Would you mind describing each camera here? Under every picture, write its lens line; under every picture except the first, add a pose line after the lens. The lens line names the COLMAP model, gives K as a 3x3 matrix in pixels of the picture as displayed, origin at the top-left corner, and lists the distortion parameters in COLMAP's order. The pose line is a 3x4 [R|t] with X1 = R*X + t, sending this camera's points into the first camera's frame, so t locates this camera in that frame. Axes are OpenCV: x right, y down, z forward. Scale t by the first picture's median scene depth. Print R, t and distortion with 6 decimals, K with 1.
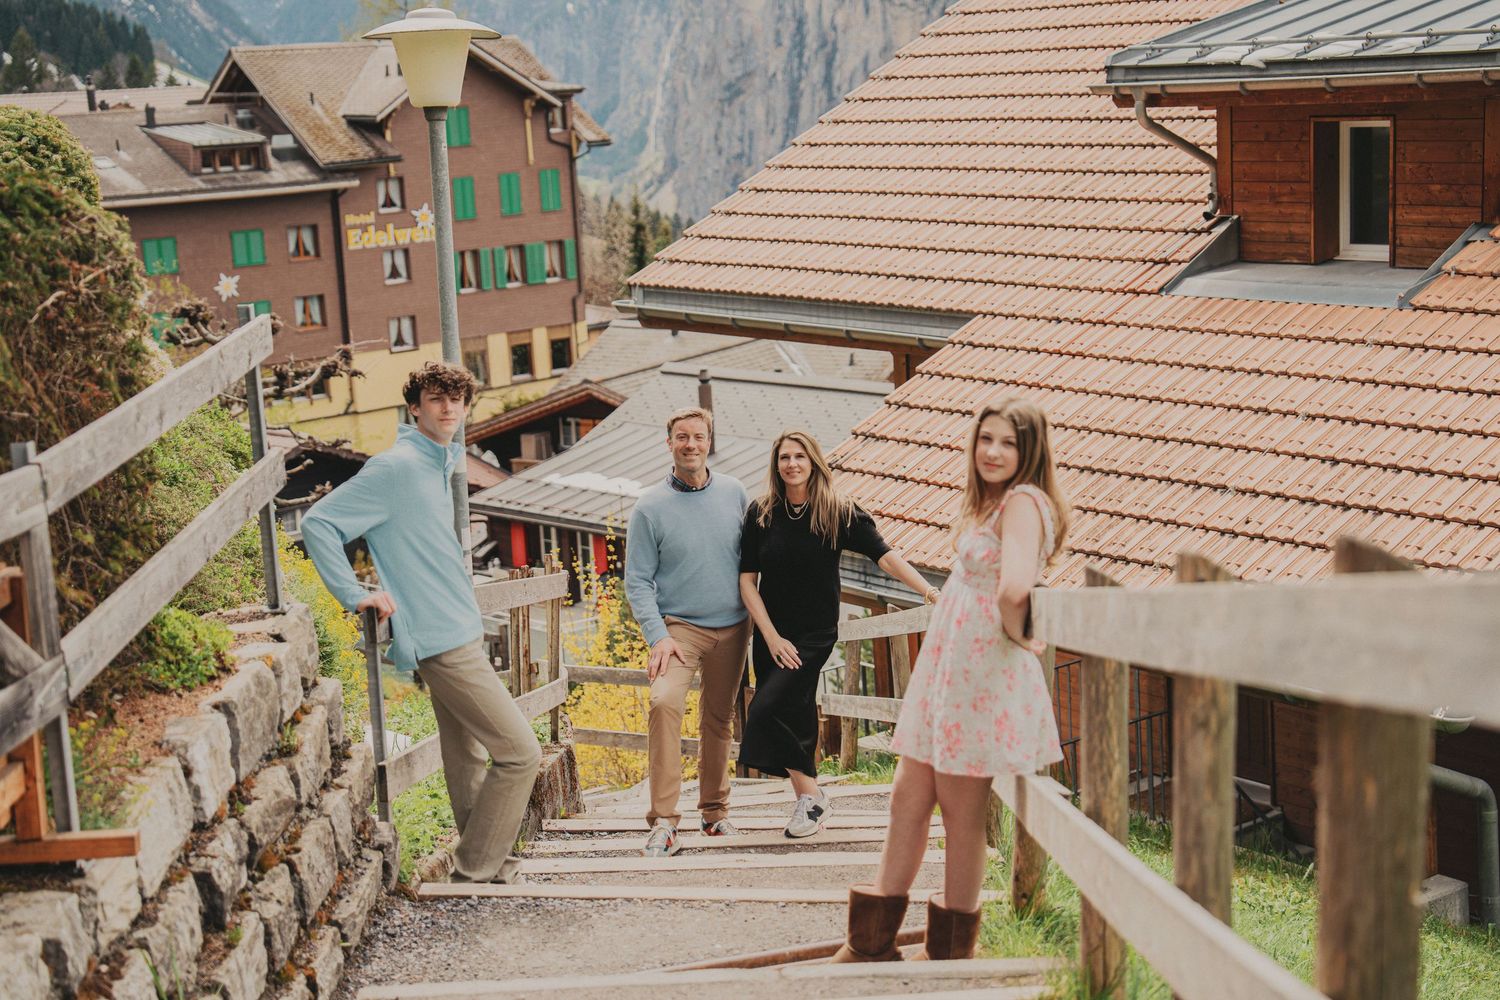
lens RADIAL K [[2744.7, 0, 750.0], [0, 2744.7, 500.0], [0, 0, 1]] dist [0.321769, -0.227908]
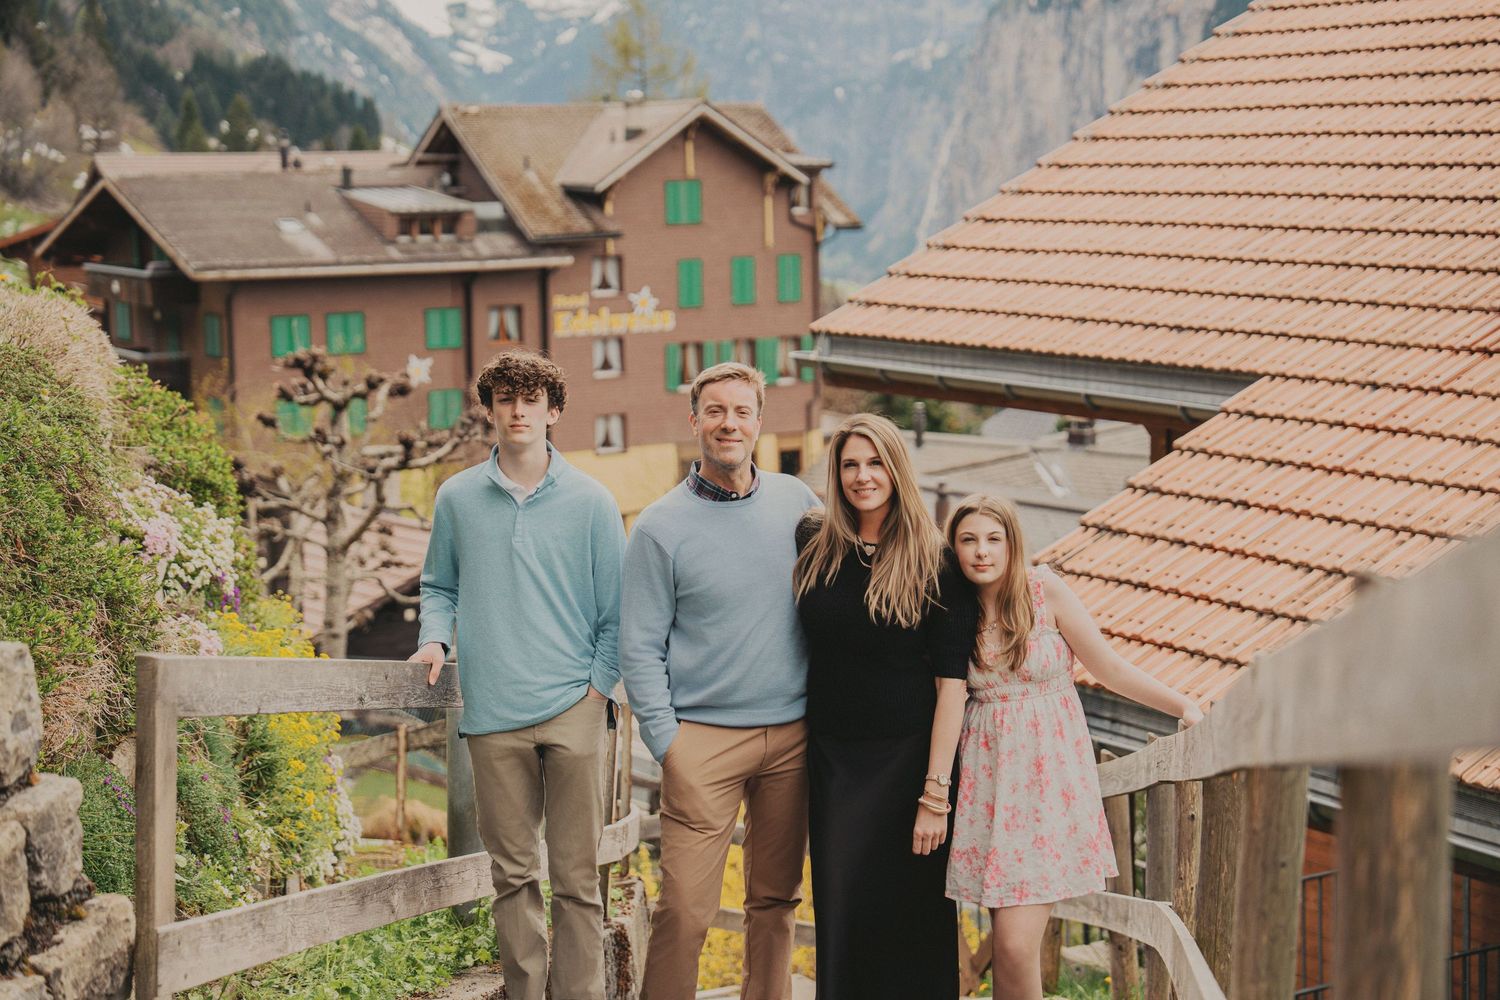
lens RADIAL K [[2850.5, 0, 750.0], [0, 2850.5, 500.0], [0, 0, 1]] dist [0.333844, -0.307095]
pose [[0.992776, 0.053008, -0.107634, 0.031836], [-0.059422, 0.996588, -0.057280, 0.018838], [0.104231, 0.063263, 0.992539, 0.226809]]
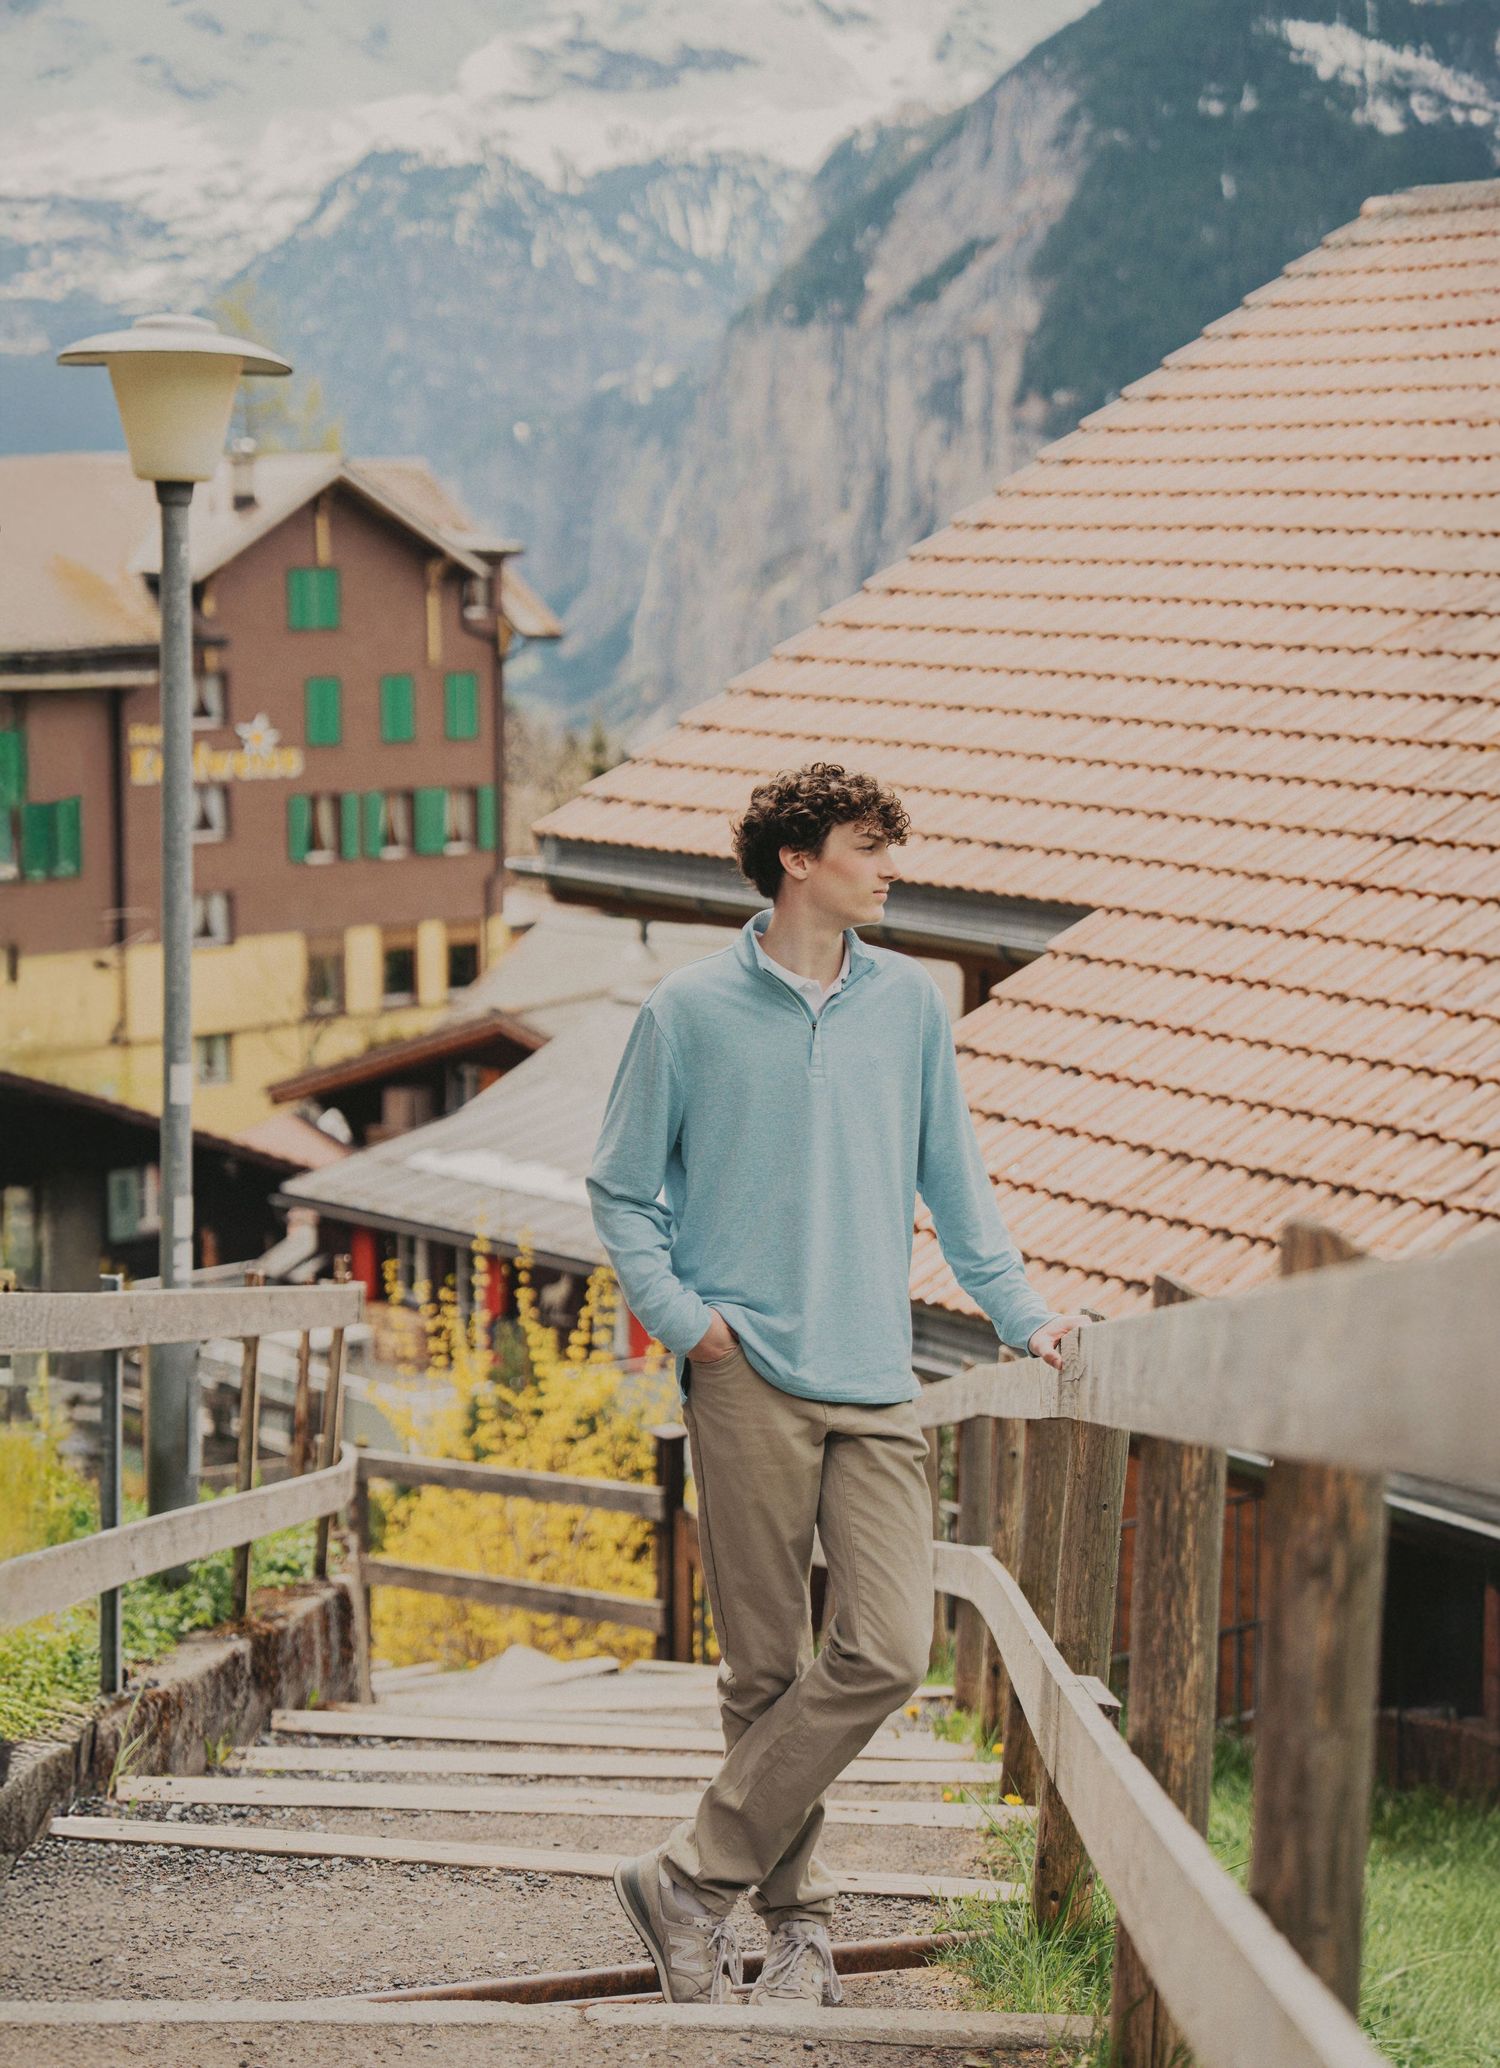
lens RADIAL K [[4248.9, 0, 772.2], [0, 4248.9, 1021.5], [0, 0, 1]] dist [0.398466, -0.375875]
pose [[0.998287, 0.057905, -0.008391, 0.021202], [-0.058258, 0.997007, -0.050817, 0.009055], [0.005424, 0.051219, 0.998673, 0.069256]]
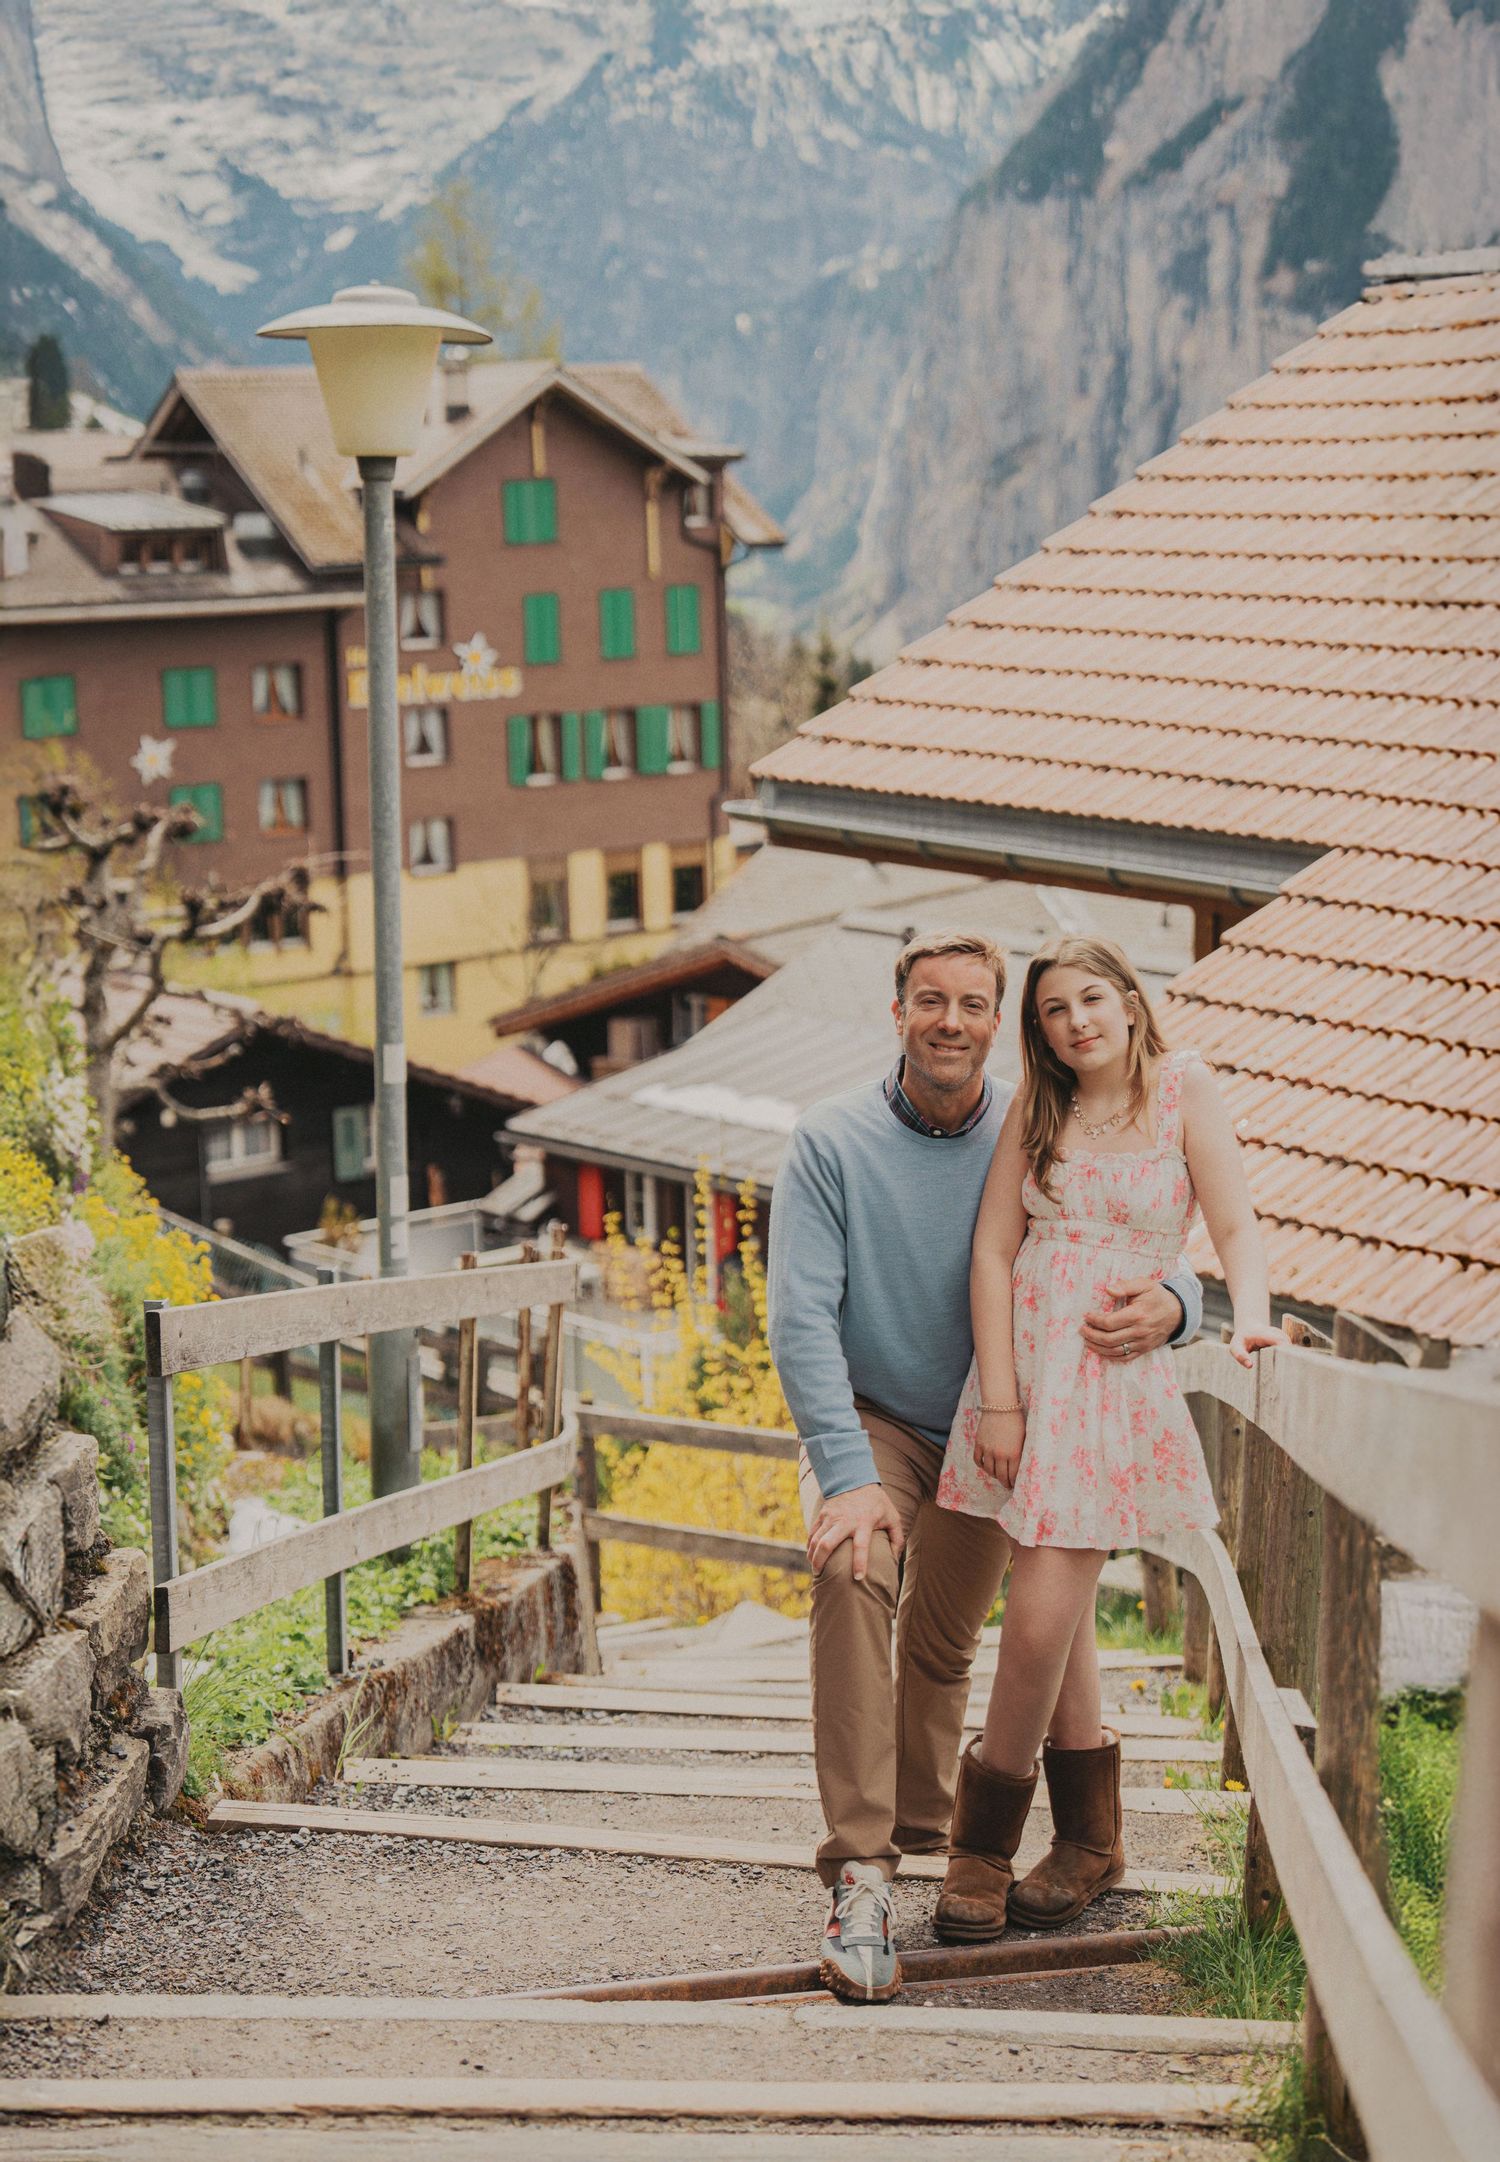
lens RADIAL K [[4431.2, 0, 719.8], [0, 4431.2, 1120.9], [0, 0, 1]] dist [0.362696, -0.226957]
pose [[0.996233, 0.045649, -0.073730, 0.026294], [-0.045855, 0.998947, -0.001102, -0.002929], [0.073602, 0.004478, 0.997278, 0.048644]]
